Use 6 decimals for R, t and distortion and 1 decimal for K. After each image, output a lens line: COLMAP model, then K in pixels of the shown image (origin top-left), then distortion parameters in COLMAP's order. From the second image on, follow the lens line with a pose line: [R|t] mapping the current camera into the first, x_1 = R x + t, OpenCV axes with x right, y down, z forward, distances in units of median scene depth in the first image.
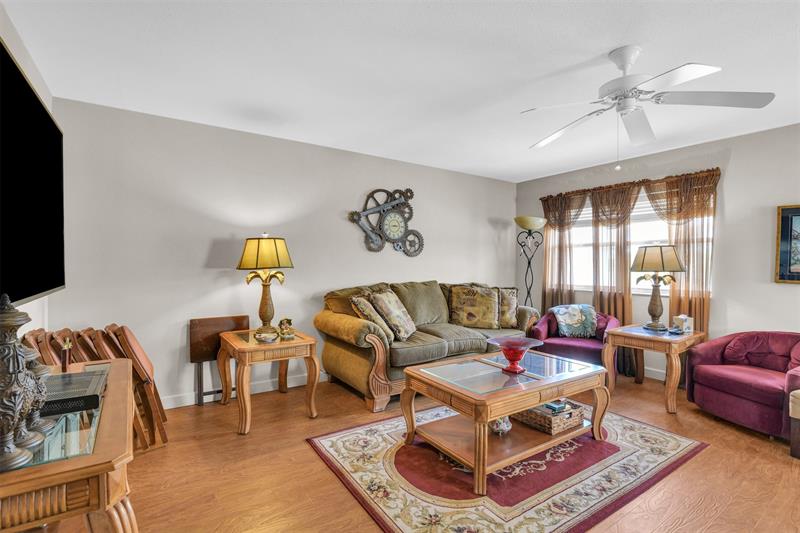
lens RADIAL K [[374.6, 0, 399.1], [0, 374.6, 264.9], [0, 0, 1]] dist [-0.017270, 0.000747]
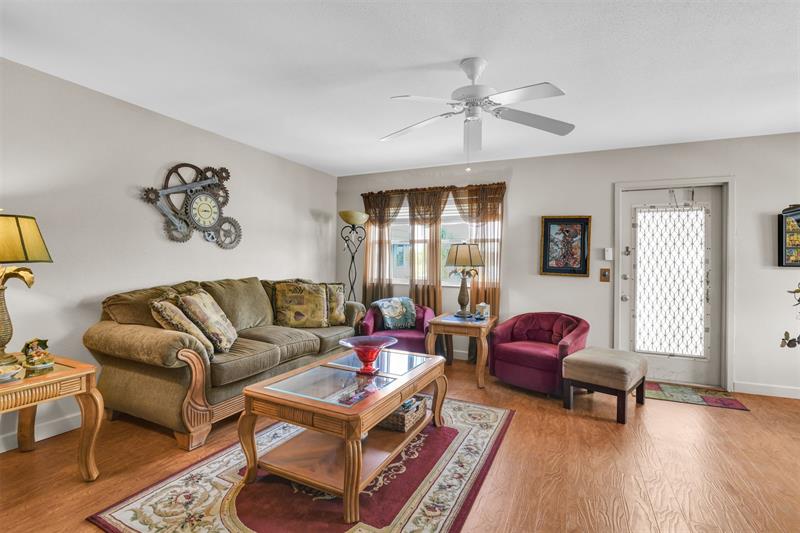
lens RADIAL K [[374.6, 0, 398.3], [0, 374.6, 258.4], [0, 0, 1]] dist [-0.017270, 0.000747]
pose [[0.861097, 0.007784, 0.508381, -0.086175], [-0.006574, 0.999970, -0.004176, -0.000007], [-0.508398, 0.000254, 0.861122, 0.120215]]
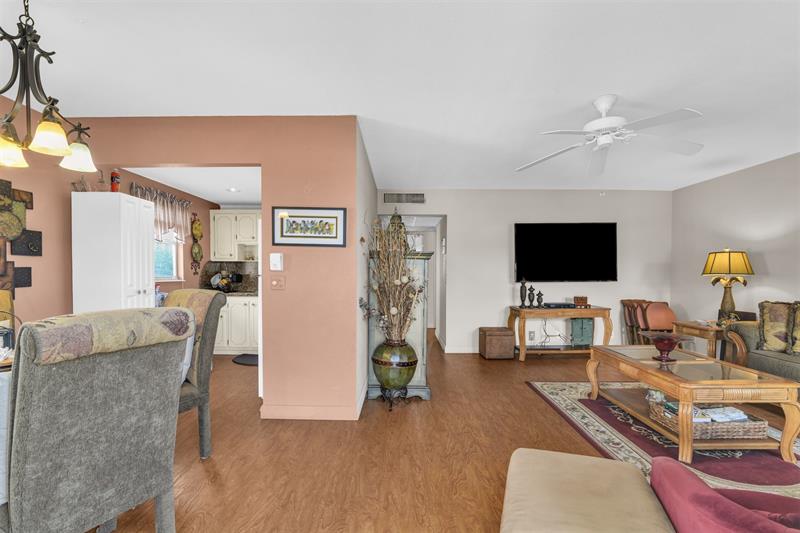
lens RADIAL K [[374.6, 0, 399.3], [0, 374.6, 272.0], [0, 0, 1]] dist [-0.017270, 0.000747]
pose [[-0.563791, -0.011093, -0.825843, 1.379726], [-0.008174, 0.999936, -0.007851, 0.020035], [0.825877, 0.002324, -0.563846, 0.772662]]
